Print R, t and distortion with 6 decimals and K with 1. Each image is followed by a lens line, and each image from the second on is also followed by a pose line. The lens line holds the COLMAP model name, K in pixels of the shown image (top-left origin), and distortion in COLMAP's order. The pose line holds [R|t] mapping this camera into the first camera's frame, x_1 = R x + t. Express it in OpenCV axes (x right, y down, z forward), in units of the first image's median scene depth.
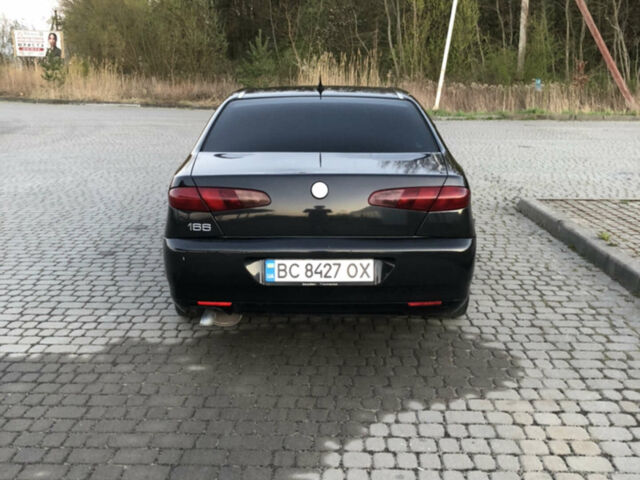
lens RADIAL K [[716.2, 0, 320.0], [0, 716.2, 240.0], [0, 0, 1]] dist [0.107461, -0.302327]
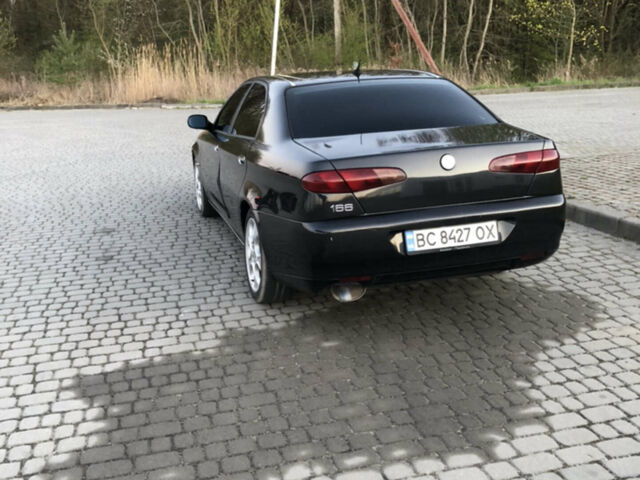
lens RADIAL K [[716.2, 0, 320.0], [0, 716.2, 240.0], [0, 0, 1]] dist [0.107461, -0.302327]
pose [[0.956549, -0.111916, 0.269237, -0.489696], [0.107997, 0.993717, 0.029373, -0.005557], [-0.270832, 0.000980, 0.962626, -0.000420]]
